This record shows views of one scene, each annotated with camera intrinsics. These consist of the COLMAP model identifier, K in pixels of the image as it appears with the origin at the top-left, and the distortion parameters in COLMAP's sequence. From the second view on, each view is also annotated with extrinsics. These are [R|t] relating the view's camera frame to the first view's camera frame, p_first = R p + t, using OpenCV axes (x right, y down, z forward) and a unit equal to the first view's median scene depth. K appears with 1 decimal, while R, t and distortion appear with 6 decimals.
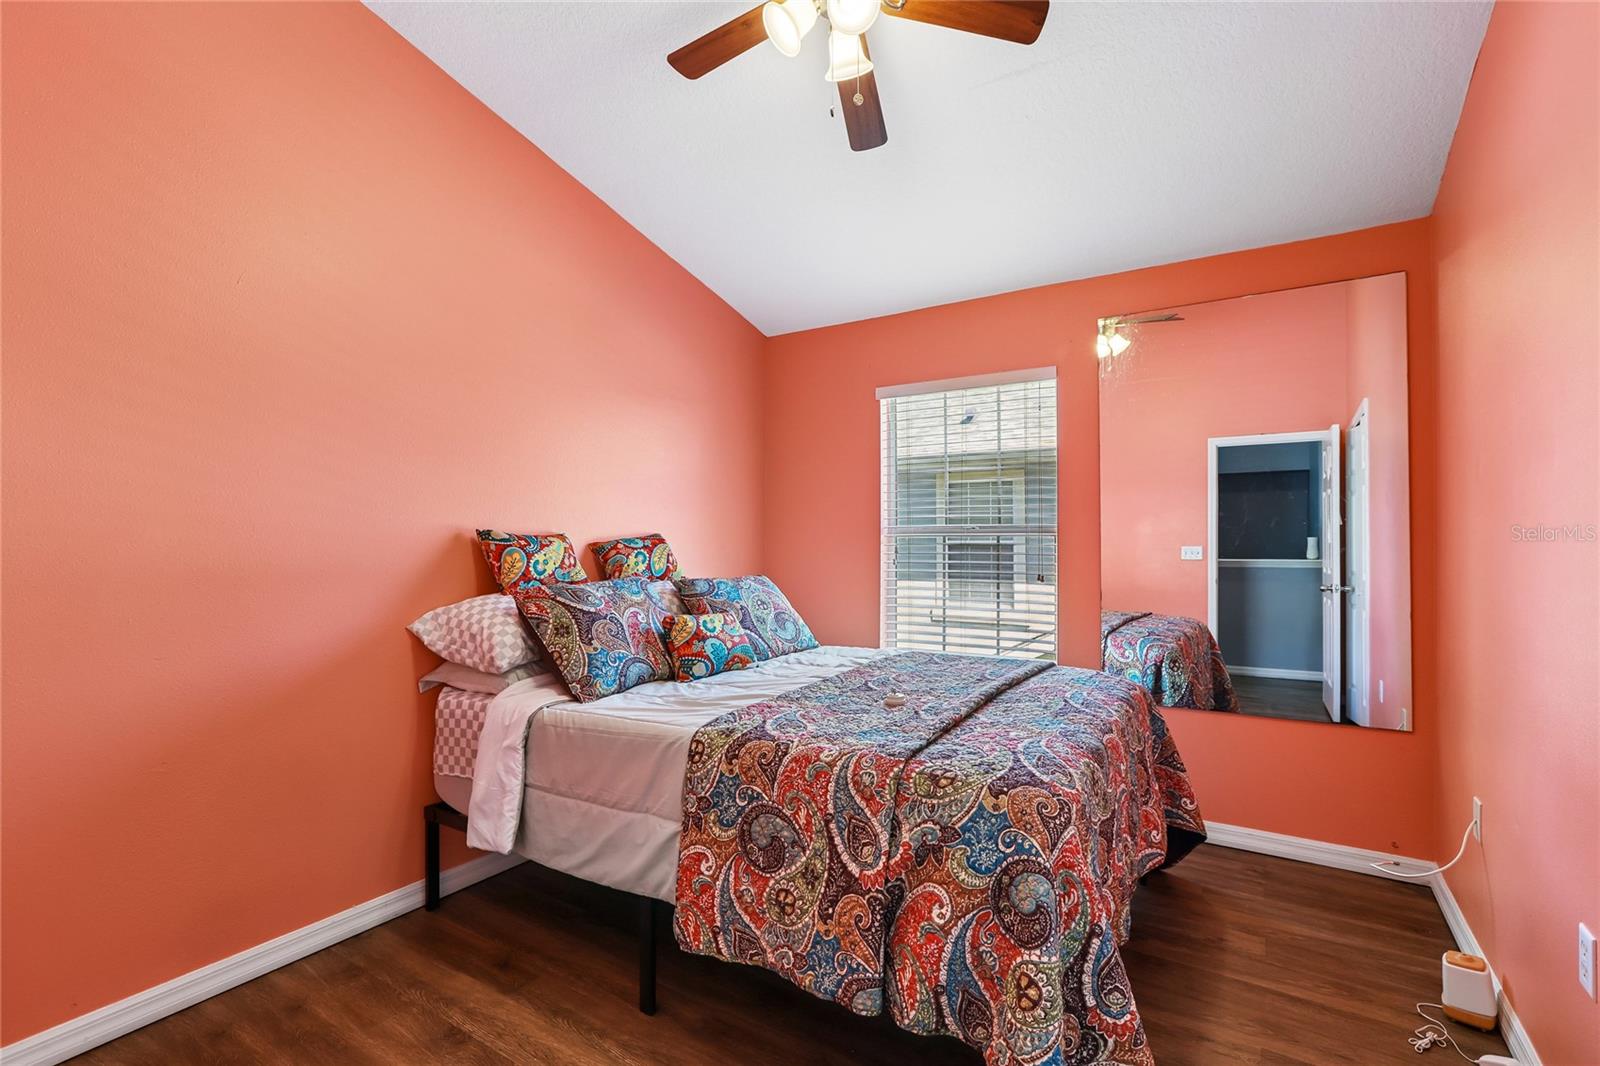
lens RADIAL K [[740.4, 0, 793.5], [0, 740.4, 531.5], [0, 0, 1]] dist [-0.024758, 0.012123]
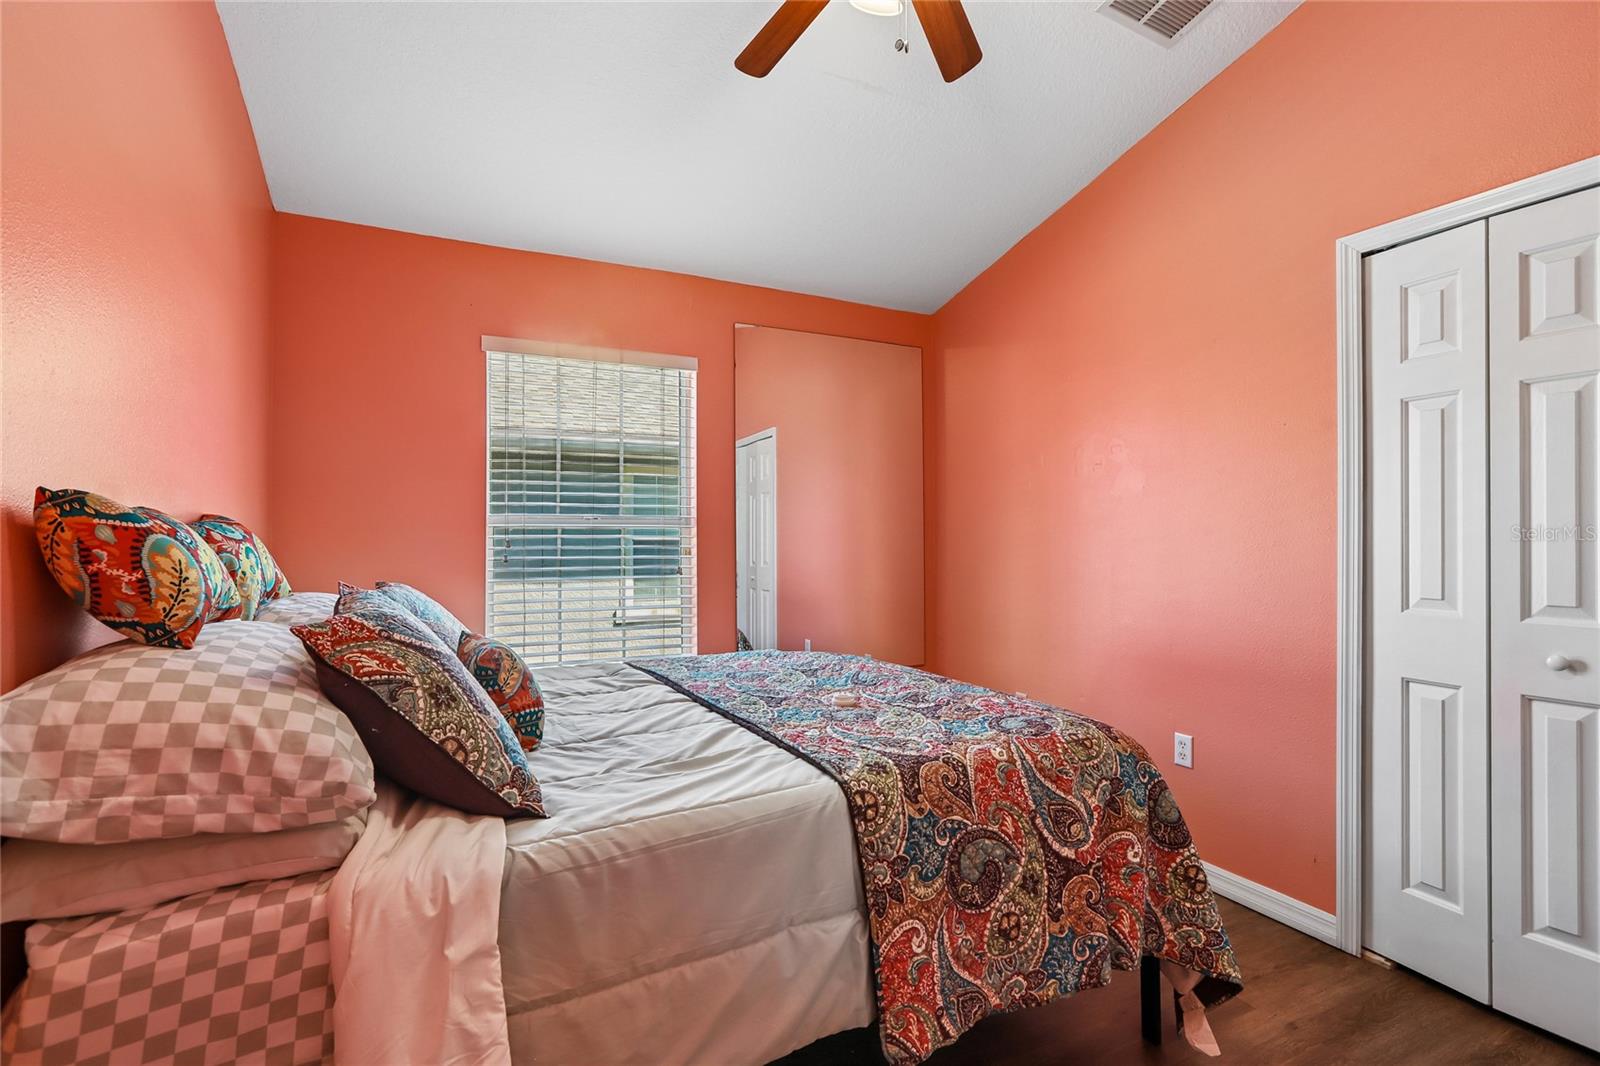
lens RADIAL K [[740.4, 0, 801.0], [0, 740.4, 535.0], [0, 0, 1]] dist [-0.024758, 0.012123]
pose [[0.500000, 0.005113, 0.866011, -0.856099], [-0.007350, 0.999972, -0.001661, 0.029786], [-0.865994, -0.005535, 0.500023, 0.728840]]
